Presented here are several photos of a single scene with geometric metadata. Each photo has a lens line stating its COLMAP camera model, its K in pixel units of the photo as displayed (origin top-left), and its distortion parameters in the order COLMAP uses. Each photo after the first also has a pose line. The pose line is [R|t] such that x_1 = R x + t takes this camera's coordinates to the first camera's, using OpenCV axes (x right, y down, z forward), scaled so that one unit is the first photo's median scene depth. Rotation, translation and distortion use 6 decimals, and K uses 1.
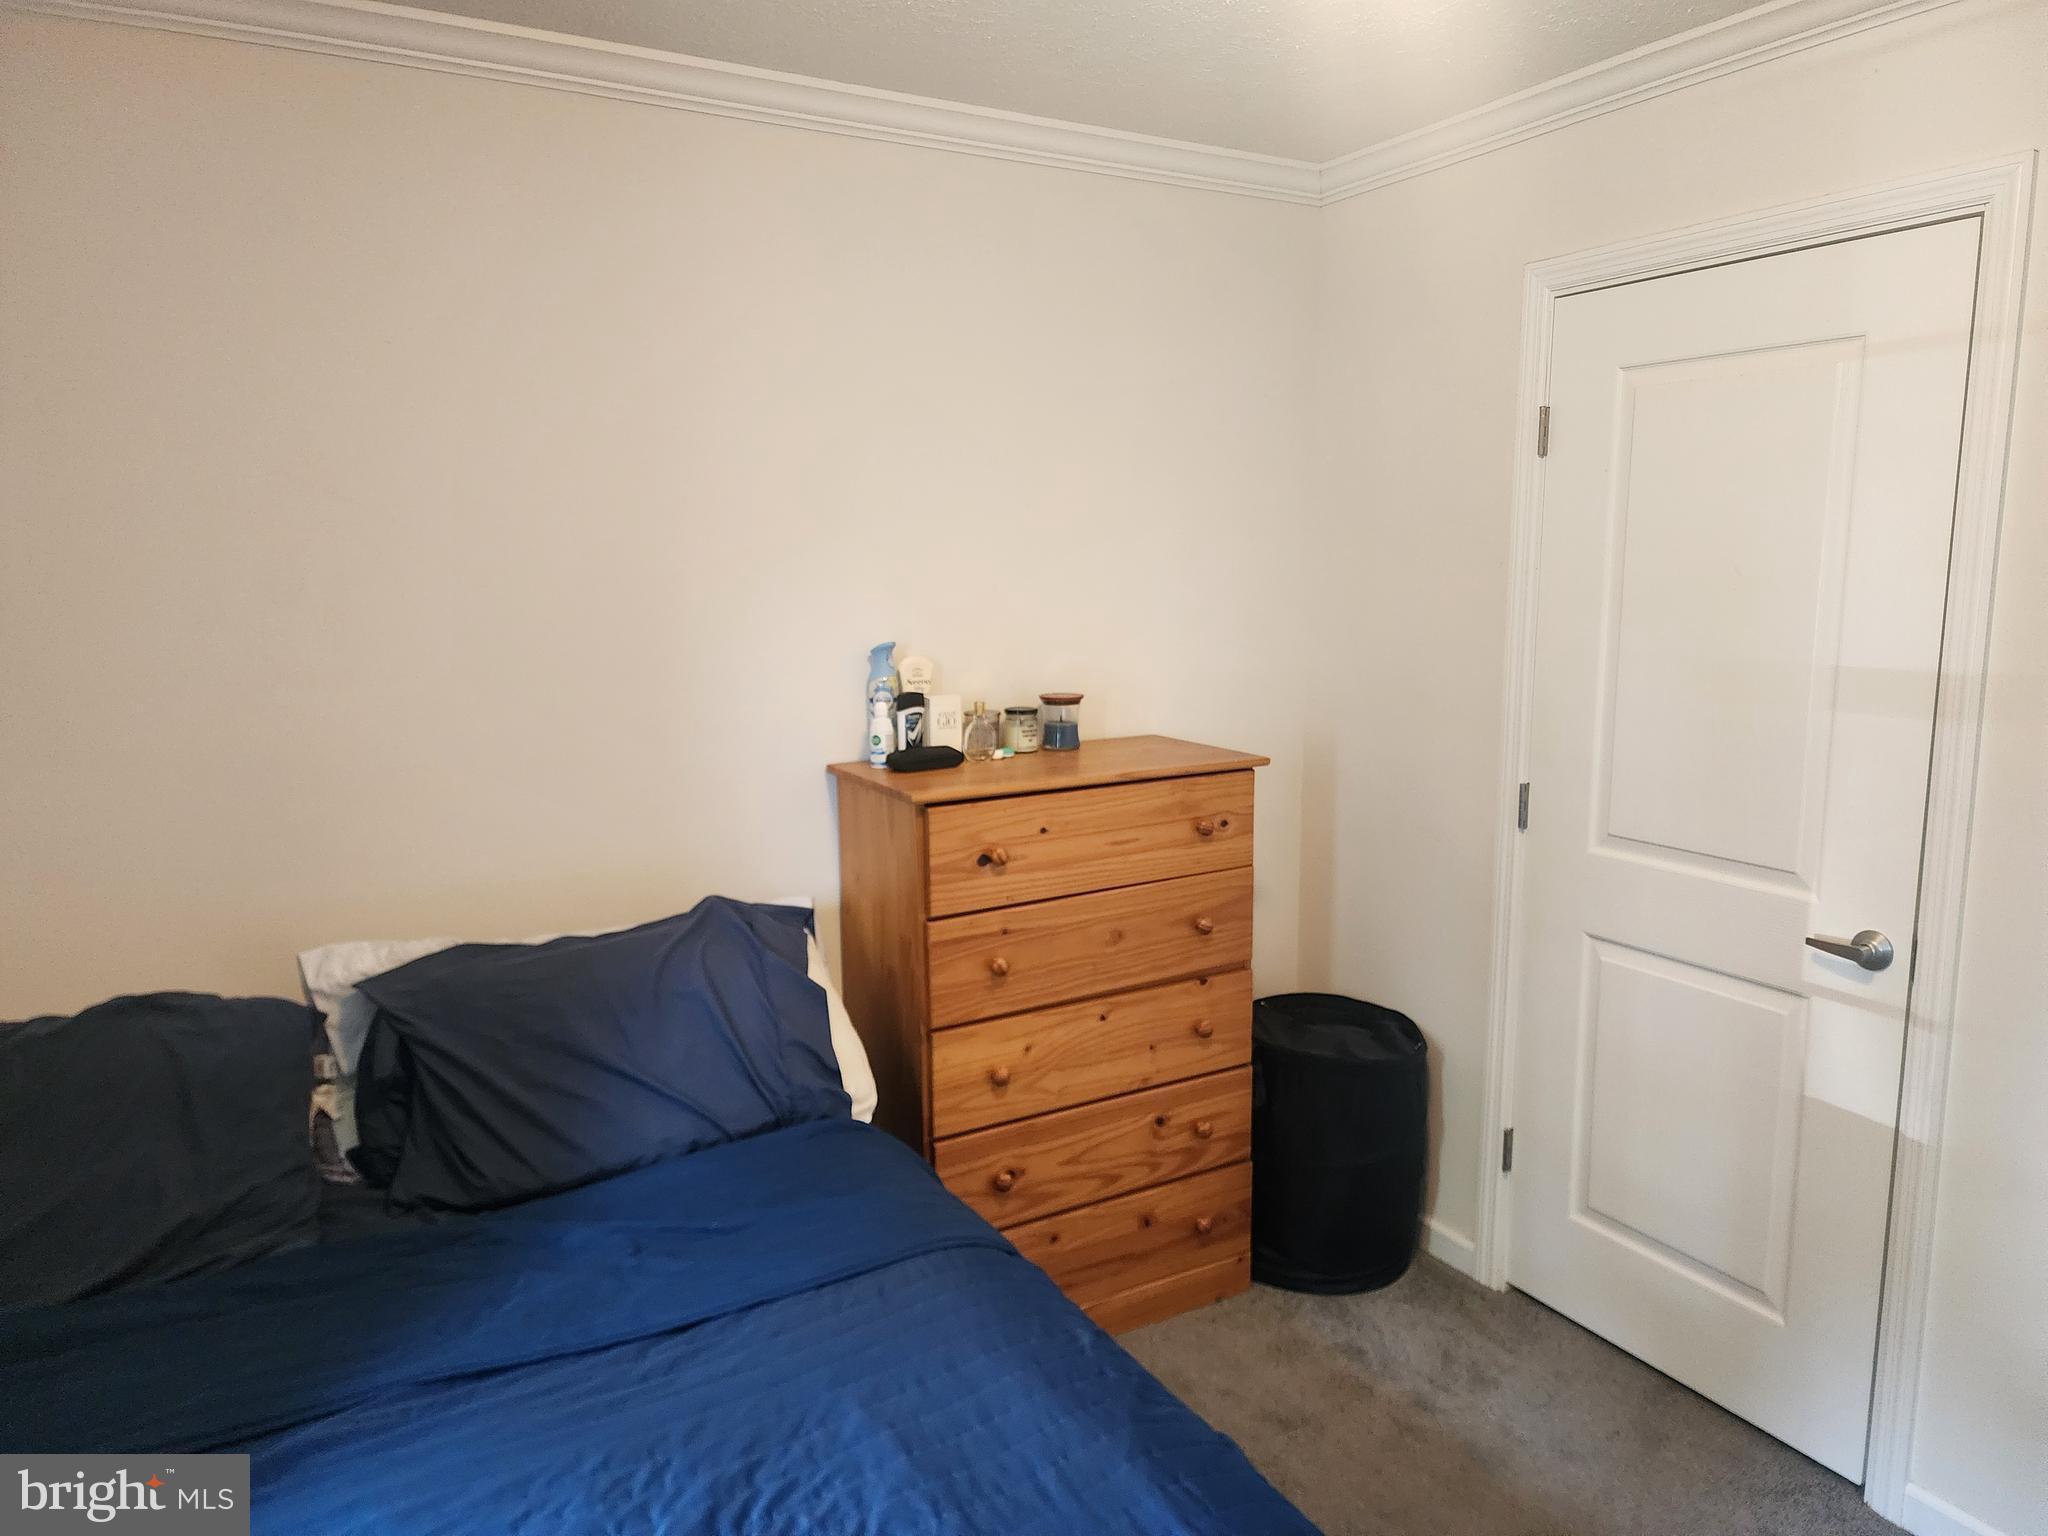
lens RADIAL K [[1373.8, 0, 1024.0], [0, 1373.8, 768.0], [0, 0, 1]] dist [0.084080, 0.000177]
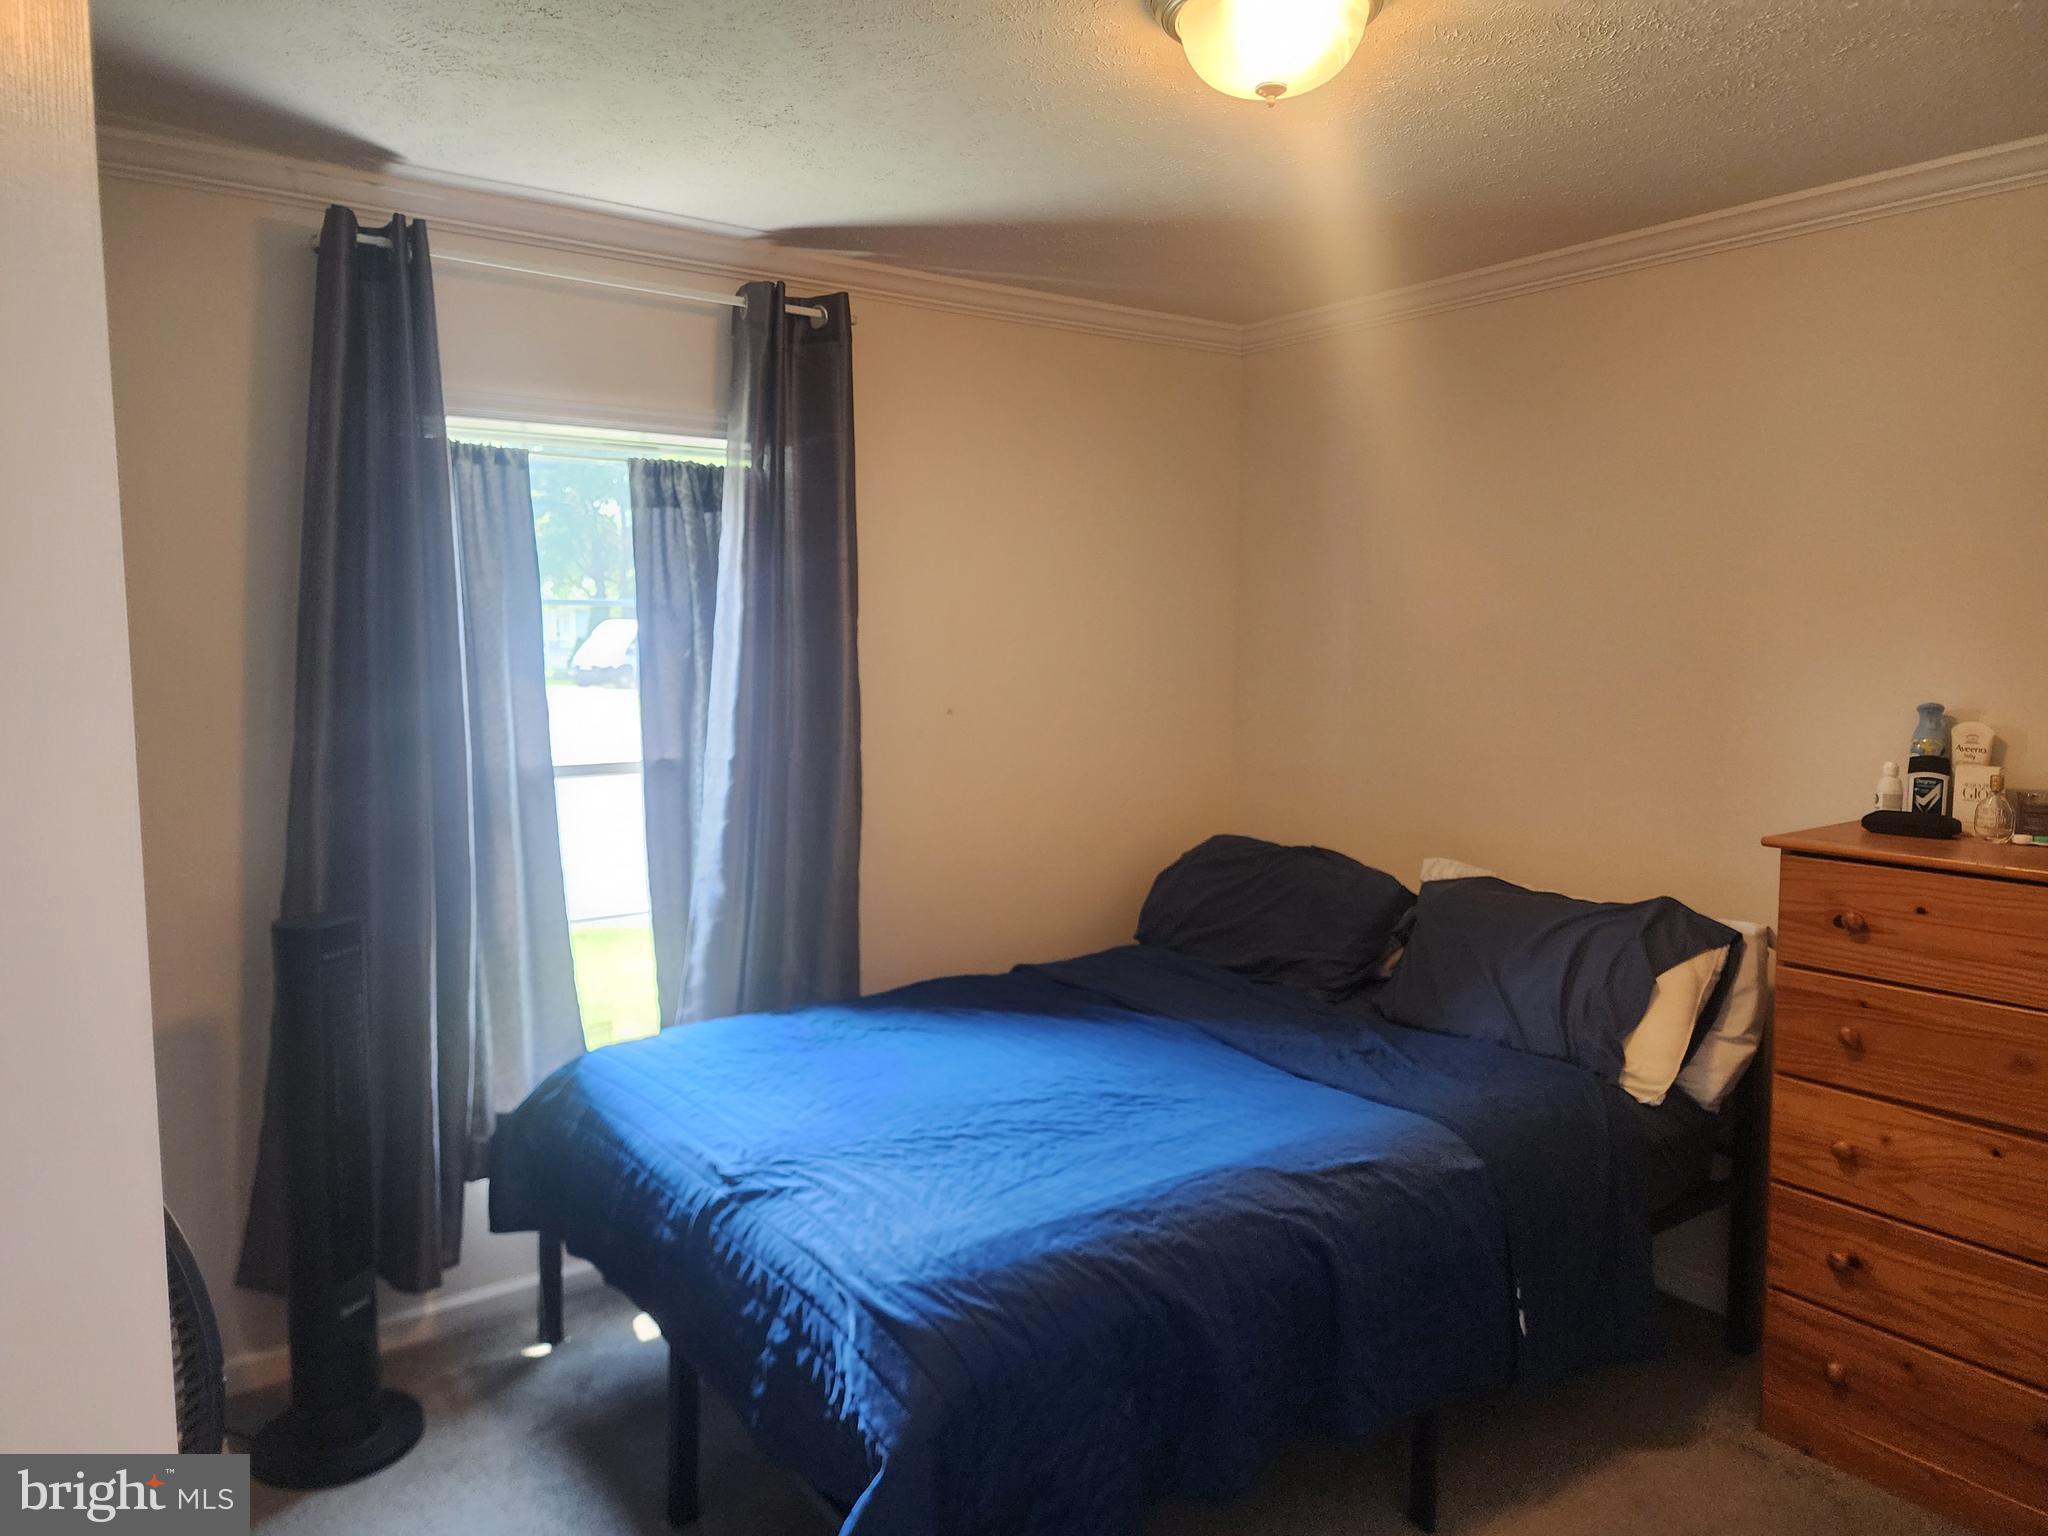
lens RADIAL K [[1385.6, 0, 1024.0], [0, 1385.6, 768.0], [0, 0, 1]] dist [0.079498, -0.075294]
pose [[0.105776, 0.113601, -0.987880, 0.856501], [-0.154784, 0.983225, 0.096492, -0.046222], [0.982269, 0.142702, 0.121585, 0.272045]]
